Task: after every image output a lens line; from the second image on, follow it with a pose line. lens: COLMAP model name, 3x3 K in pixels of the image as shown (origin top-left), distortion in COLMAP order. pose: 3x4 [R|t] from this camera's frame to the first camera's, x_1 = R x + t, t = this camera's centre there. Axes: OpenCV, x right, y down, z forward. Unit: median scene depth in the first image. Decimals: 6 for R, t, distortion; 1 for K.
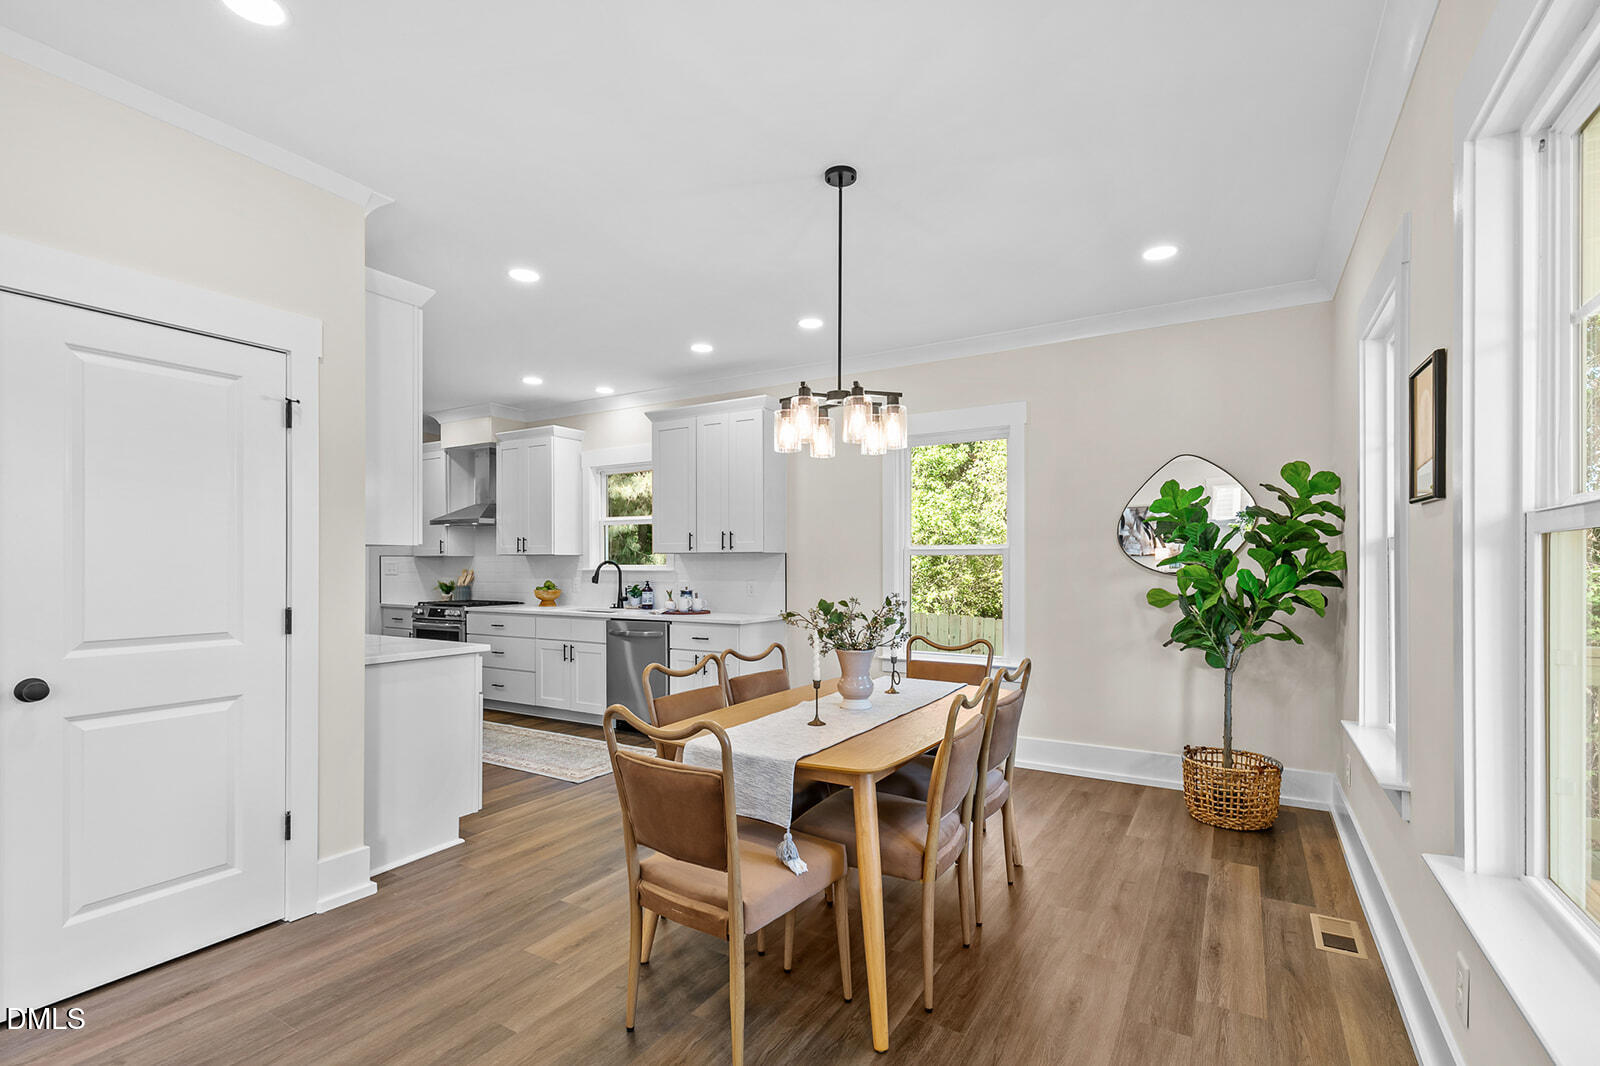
lens RADIAL K [[727.3, 0, 797.9], [0, 727.3, 564.1], [0, 0, 1]] dist [0.000097, 0.000006]
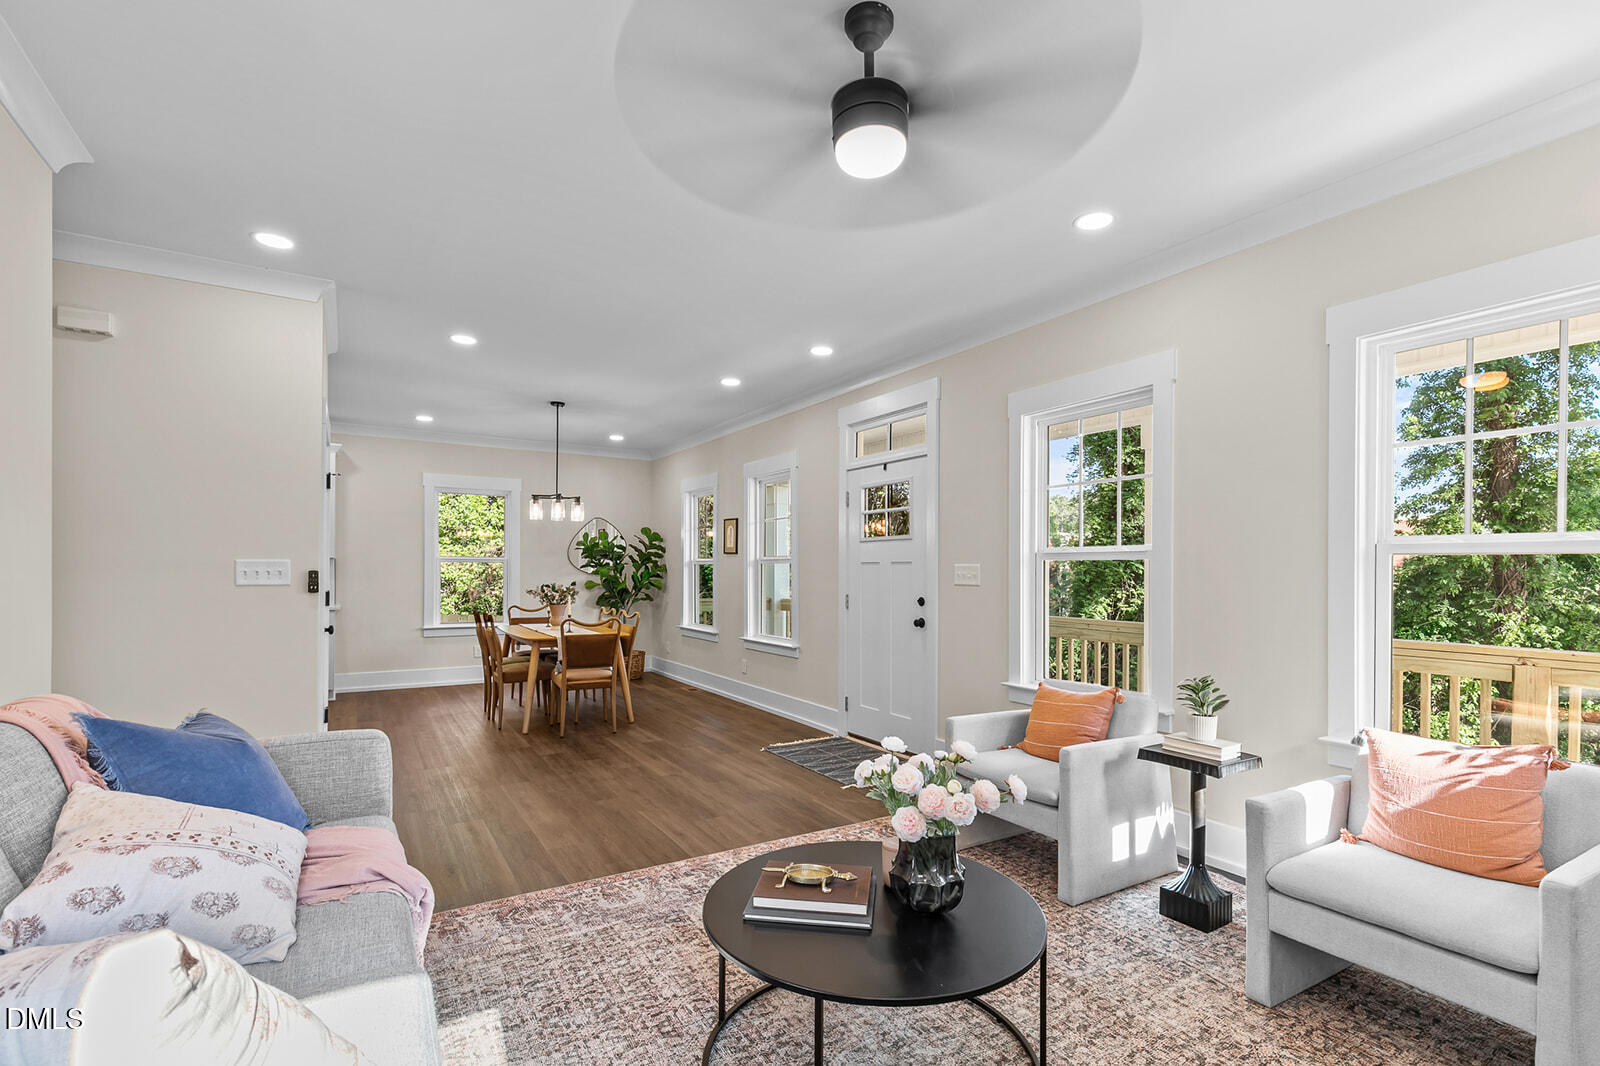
lens RADIAL K [[736.8, 0, 795.8], [0, 736.8, 563.8], [0, 0, 1]] dist [0.003859, 0.000462]
pose [[0.467483, 0.008540, 0.883961, -1.339818], [-0.004530, 0.999963, -0.007265, -0.002919], [-0.883990, -0.000608, 0.467505, -0.638292]]
